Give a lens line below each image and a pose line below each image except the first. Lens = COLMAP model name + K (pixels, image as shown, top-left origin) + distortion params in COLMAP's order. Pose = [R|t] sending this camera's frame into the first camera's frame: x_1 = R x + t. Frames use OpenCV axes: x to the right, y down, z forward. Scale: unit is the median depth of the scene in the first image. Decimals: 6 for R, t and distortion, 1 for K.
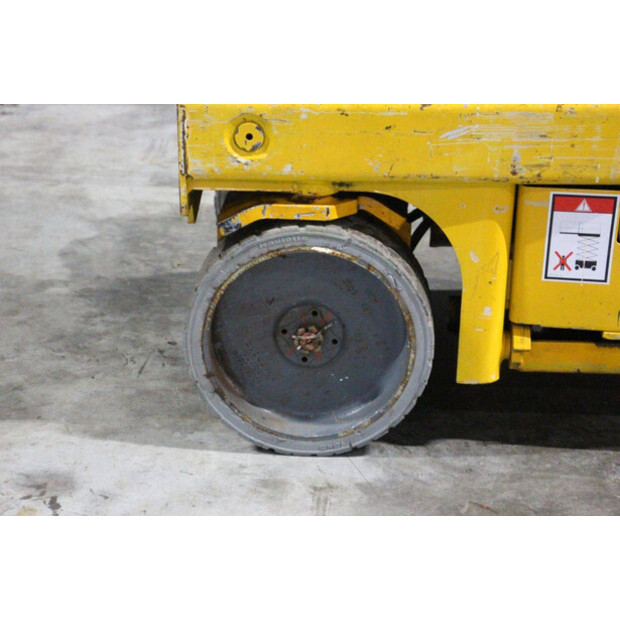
lens RADIAL K [[1467.7, 0, 313.5], [0, 1467.7, 309.5], [0, 0, 1]] dist [0.434094, 0.000000]
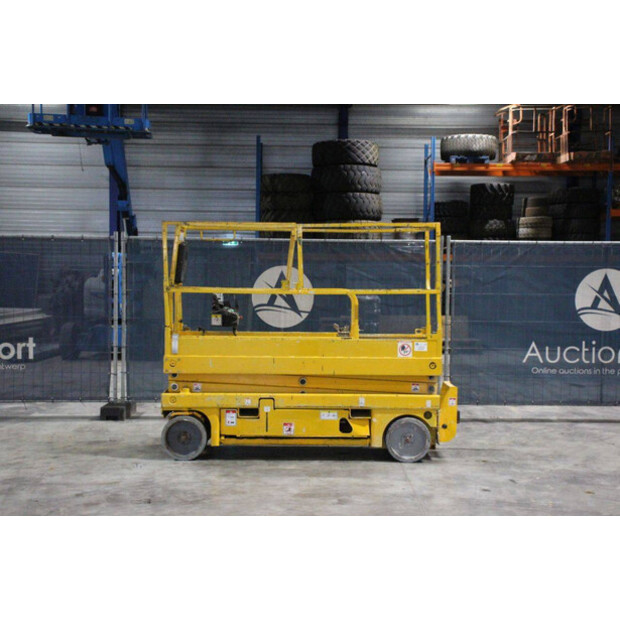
lens RADIAL K [[925.4, 0, 306.4], [0, 925.4, 314.0], [0, 0, 1]] dist [0.100880, 0.000000]
pose [[0.999906, -0.013502, -0.002377, 0.479029], [0.011863, 0.939043, -0.343594, 0.800280], [0.006871, 0.343533, 0.939115, -2.472150]]
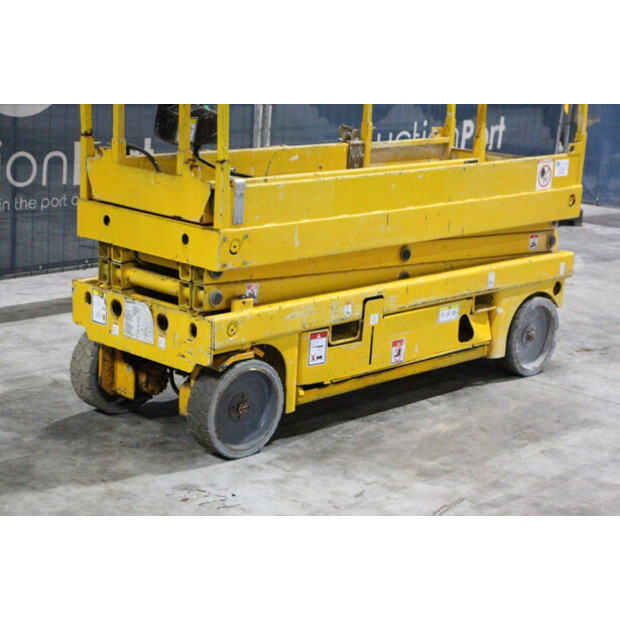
lens RADIAL K [[1363.7, 0, 312.3], [0, 1363.7, 313.4], [0, 0, 1]] dist [0.351563, 0.000000]
pose [[0.683356, -0.154094, 0.713638, -1.564323], [0.242907, 0.969772, -0.023200, -0.053478], [-0.688492, 0.189202, 0.700130, -0.727759]]
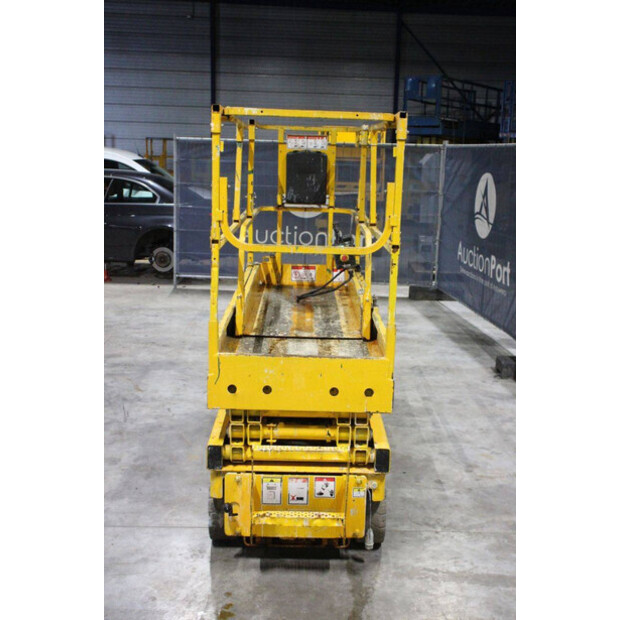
lens RADIAL K [[772.8, 0, 314.0], [0, 772.8, 312.4], [0, 0, 1]] dist [0.029390, 0.000000]
pose [[0.017043, 0.180586, -0.983412, 2.453321], [-0.406640, 0.899790, 0.158183, -0.682476], [0.913430, 0.397198, 0.088769, 0.901116]]
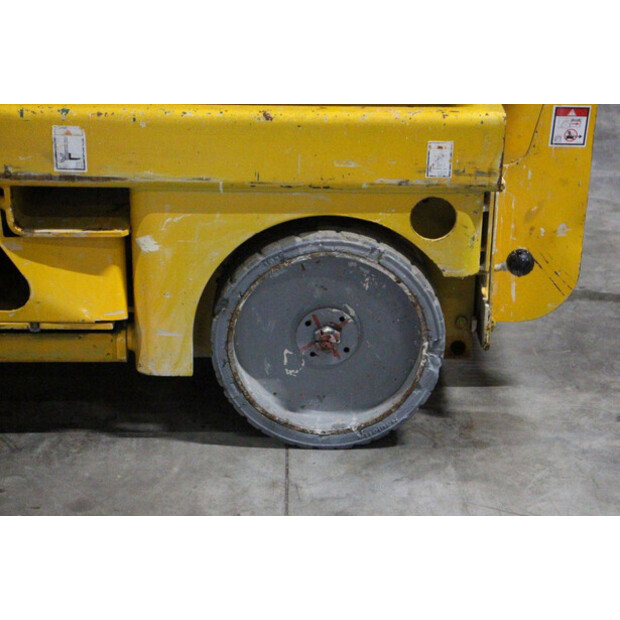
lens RADIAL K [[1467.7, 0, 306.9], [0, 1467.7, 310.6], [0, 0, 1]] dist [0.434094, 0.000000]
pose [[0.999825, -0.018035, 0.004939, 0.831472], [0.018015, 0.999829, 0.004180, 0.013434], [-0.005014, -0.004090, 0.999979, -0.062028]]
